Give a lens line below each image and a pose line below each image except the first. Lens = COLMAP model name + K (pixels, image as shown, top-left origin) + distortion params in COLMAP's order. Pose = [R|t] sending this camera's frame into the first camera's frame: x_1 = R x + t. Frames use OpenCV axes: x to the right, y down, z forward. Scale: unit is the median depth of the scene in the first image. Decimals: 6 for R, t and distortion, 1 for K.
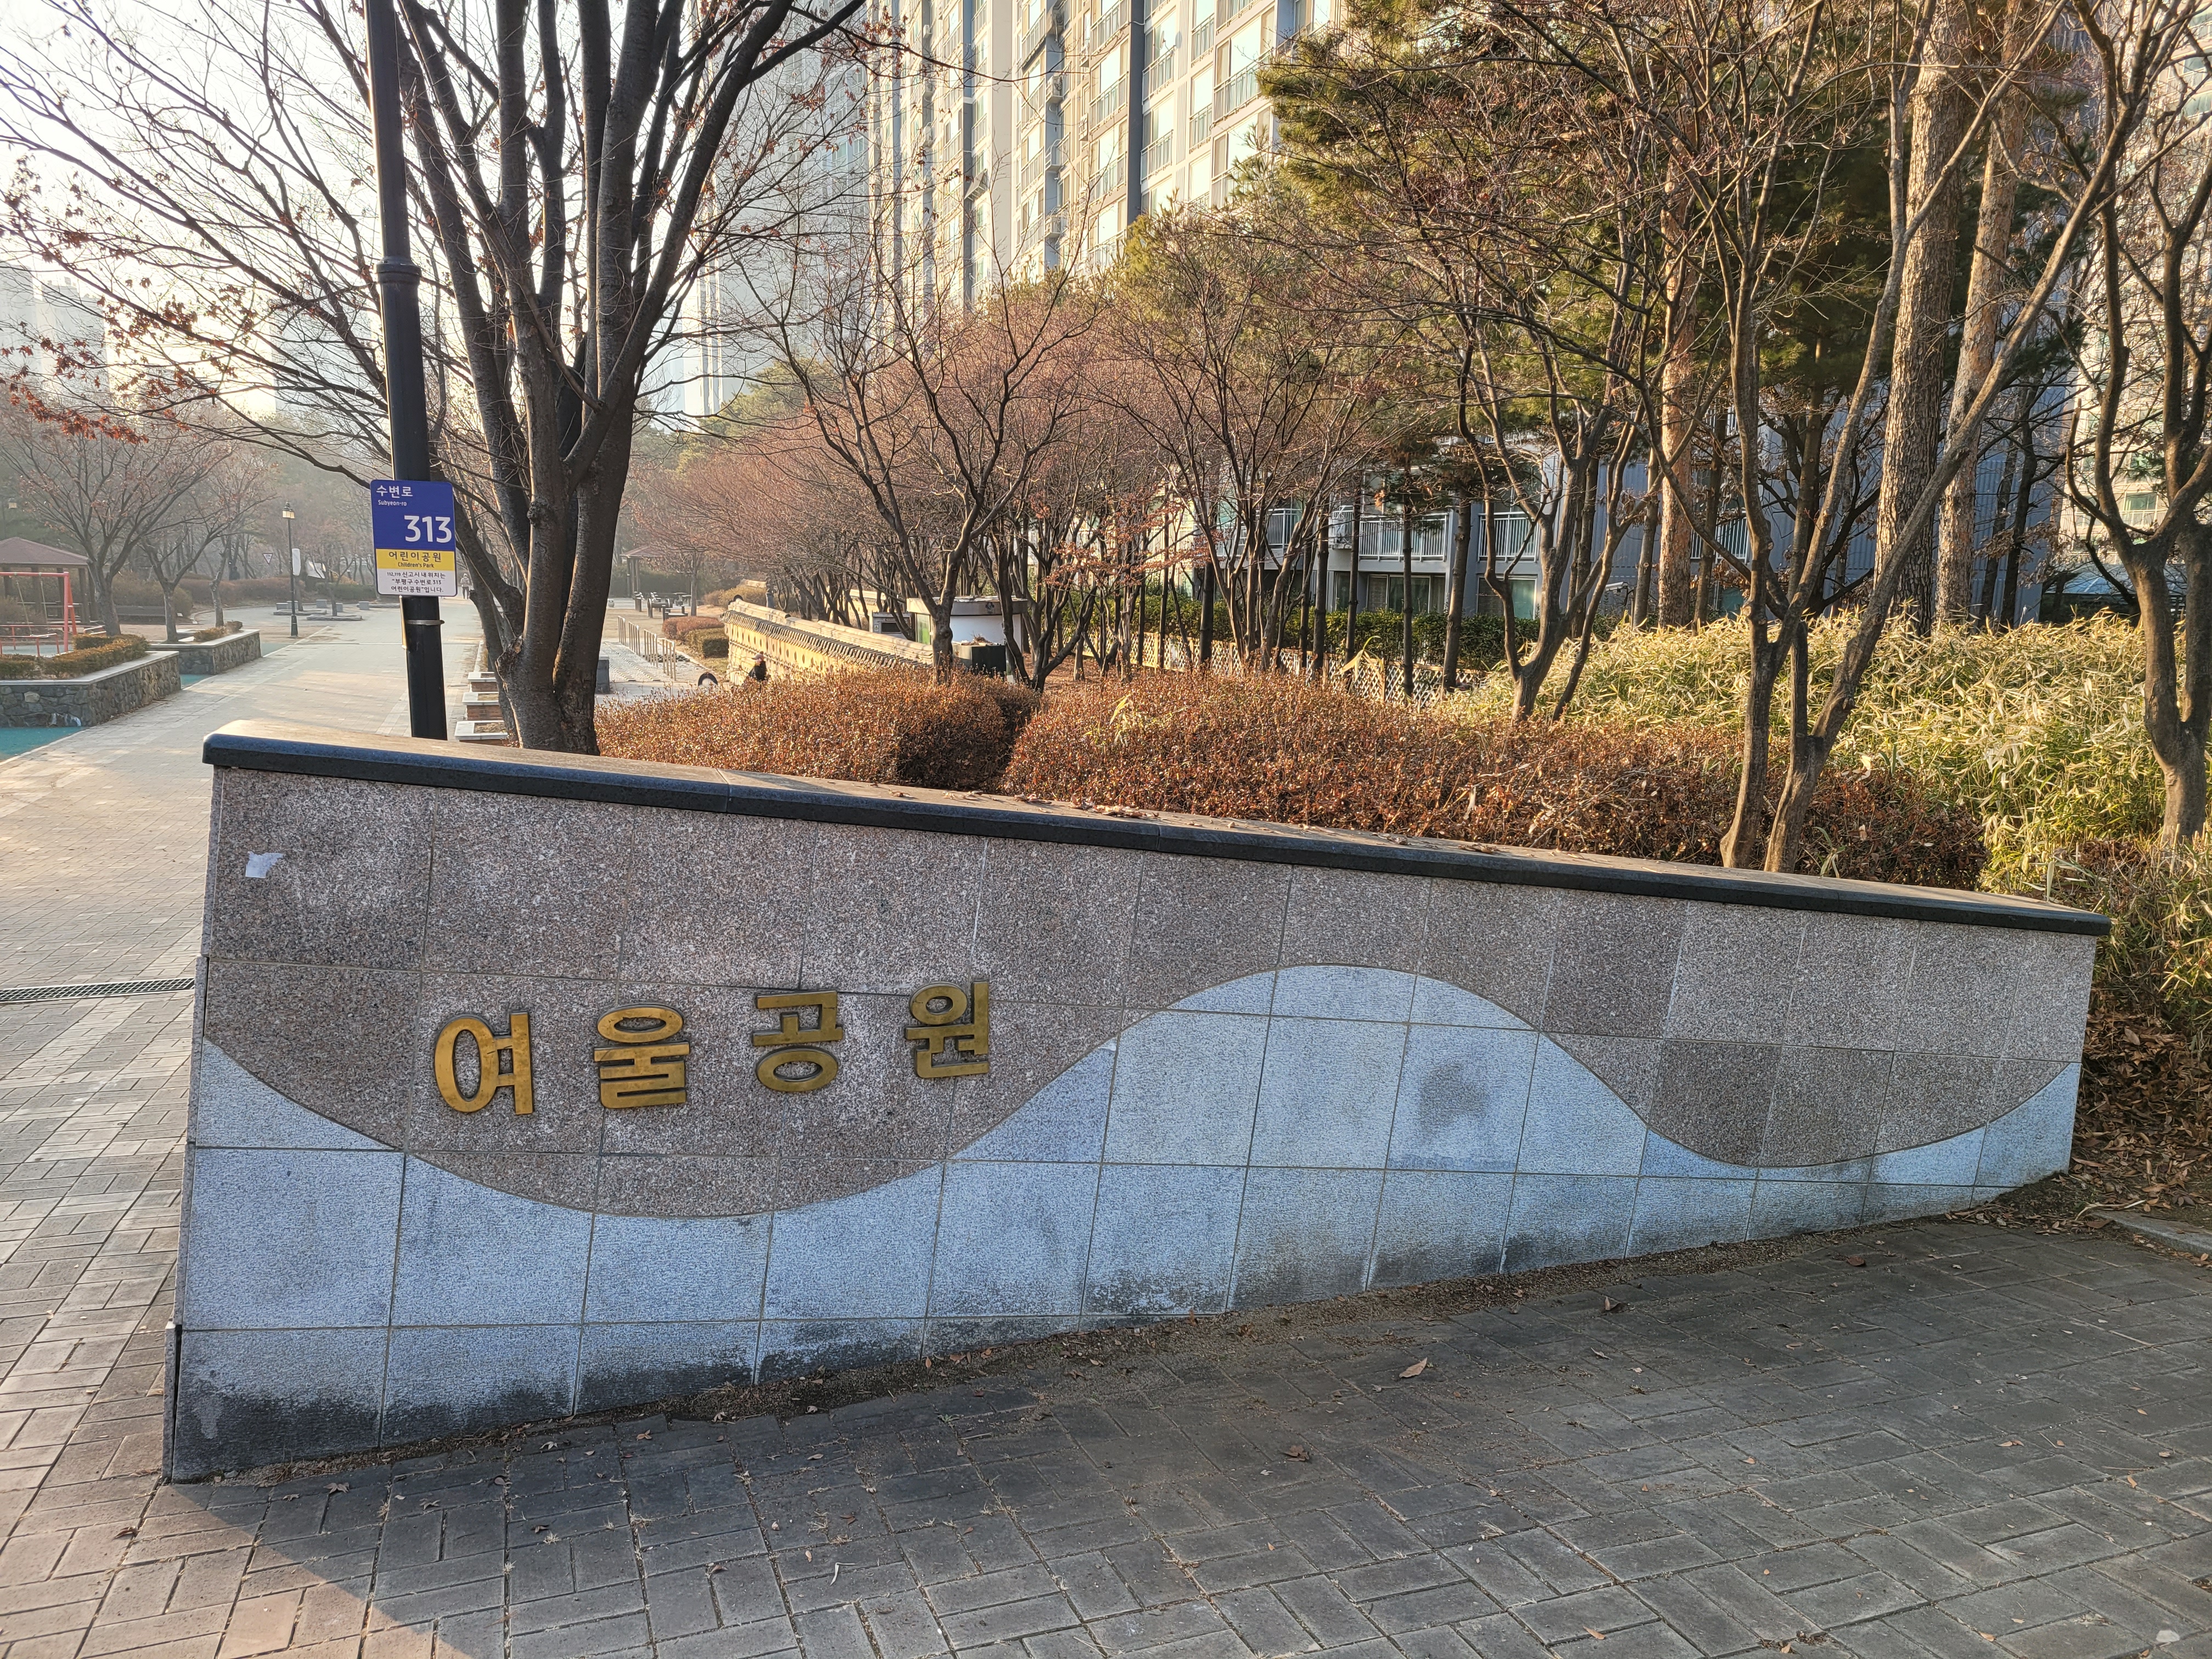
lens RADIAL K [[1641.3, 0, 1106.0], [0, 1641.3, 829.5], [0, 0, 1]] dist [0.059696, -0.053591]
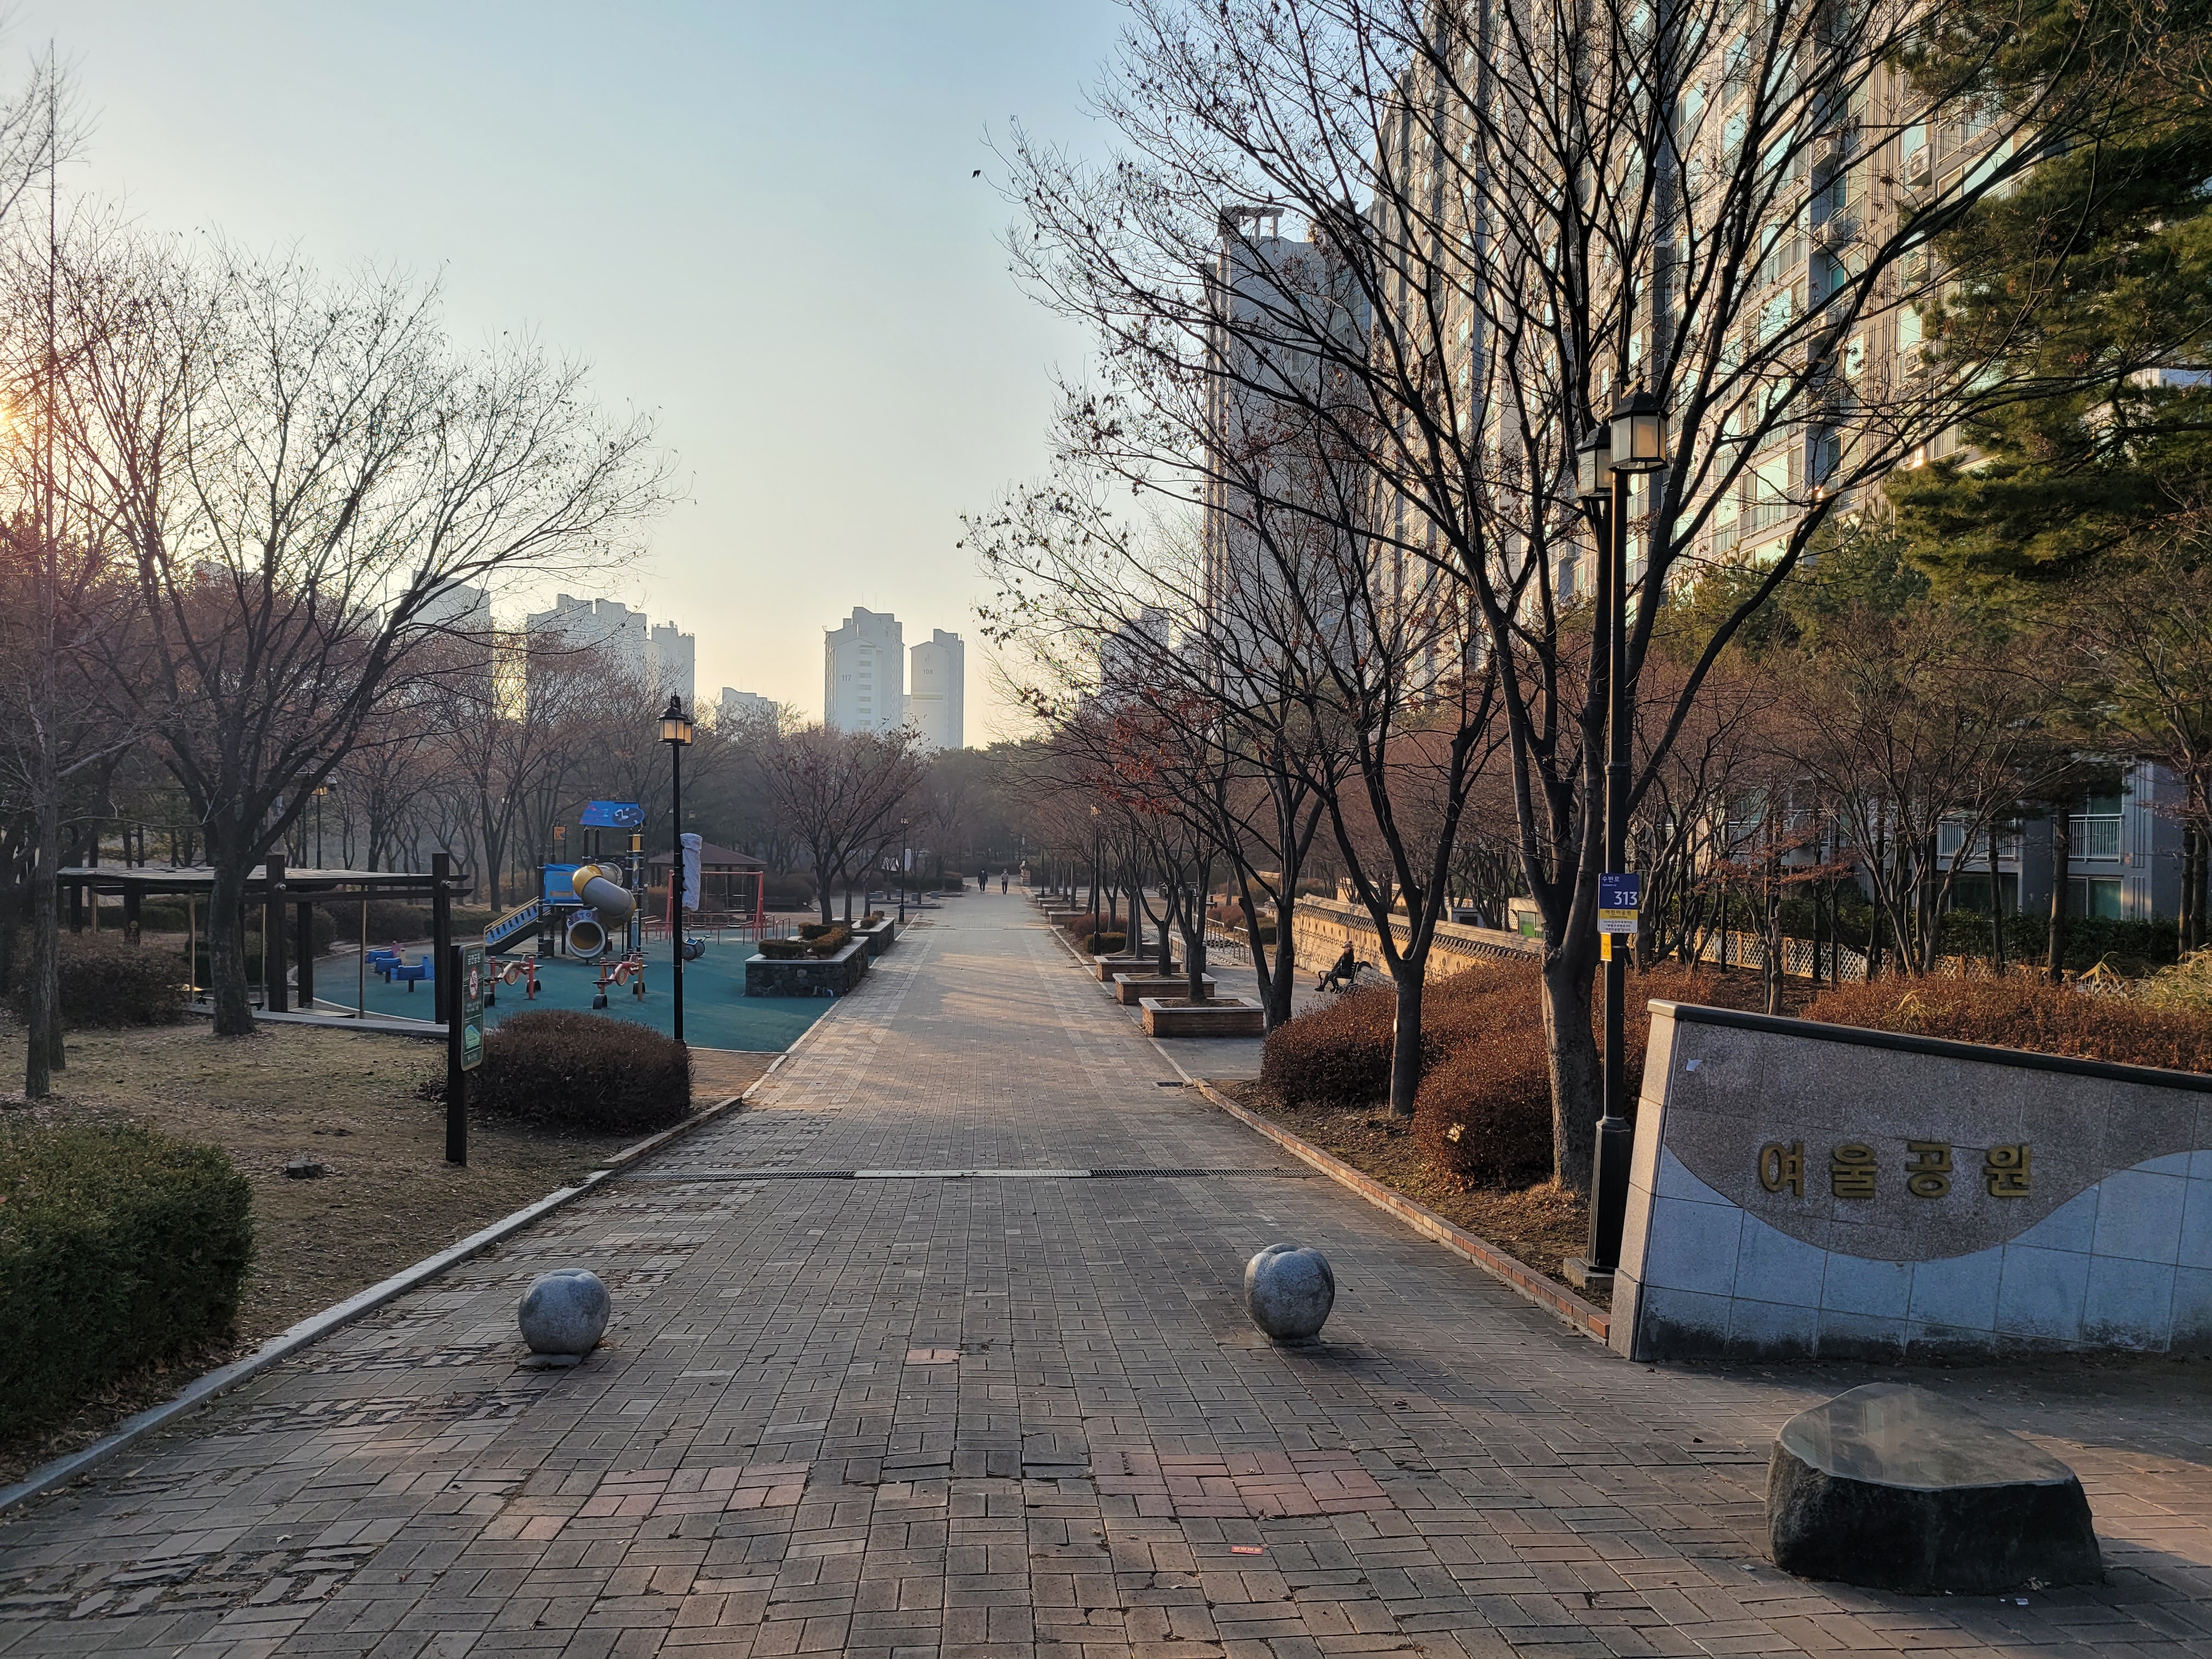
lens RADIAL K [[1641.3, 0, 1106.0], [0, 1641.3, 829.5], [0, 0, 1]] dist [0.059696, -0.053591]
pose [[0.964393, -0.006733, -0.264388, -0.580715], [-0.038694, 0.985327, -0.166235, 0.092866], [0.261628, 0.170546, 0.949982, -1.143704]]
